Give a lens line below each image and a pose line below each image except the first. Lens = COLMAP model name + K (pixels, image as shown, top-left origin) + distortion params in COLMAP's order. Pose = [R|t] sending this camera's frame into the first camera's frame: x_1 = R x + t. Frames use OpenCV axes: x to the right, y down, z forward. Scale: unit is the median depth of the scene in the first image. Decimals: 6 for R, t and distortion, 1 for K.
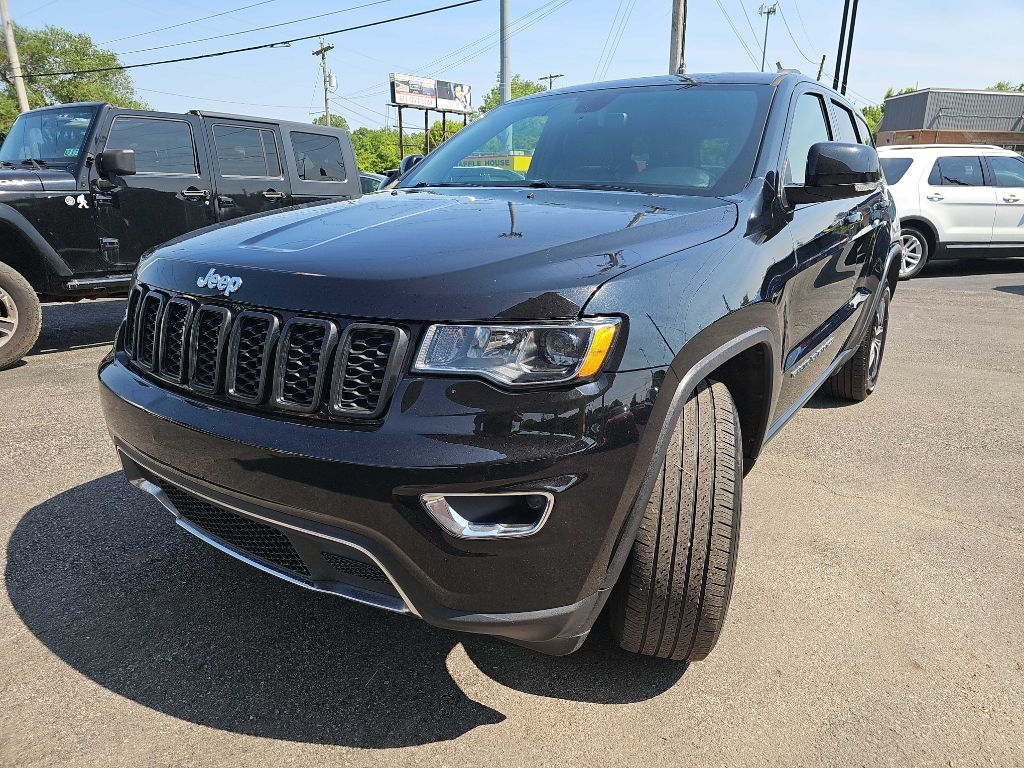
lens RADIAL K [[664.3, 0, 530.3], [0, 664.3, 390.6], [0, 0, 1]] dist [0.048779, -0.032522]
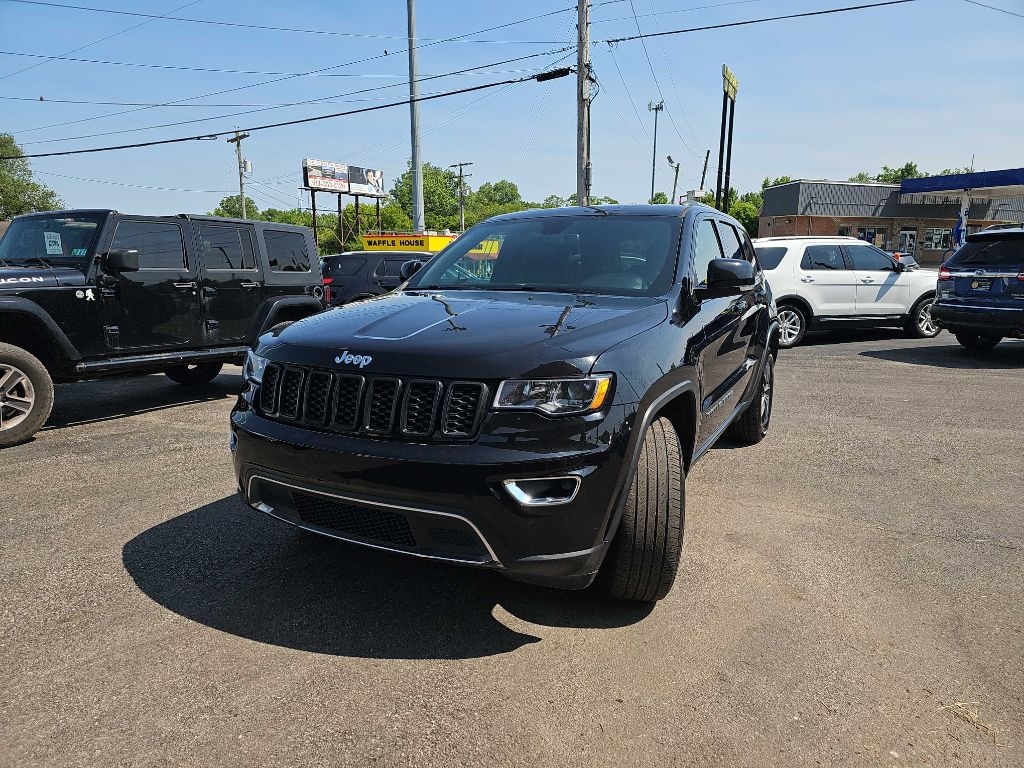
lens RADIAL K [[664.3, 0, 513.1], [0, 664.3, 398.6], [0, 0, 1]] dist [0.048779, -0.032522]
pose [[0.994258, -0.027758, 0.103350, -0.153311], [0.037667, 0.994745, -0.095206, 0.055120], [-0.100164, 0.098552, 0.990078, -0.341657]]
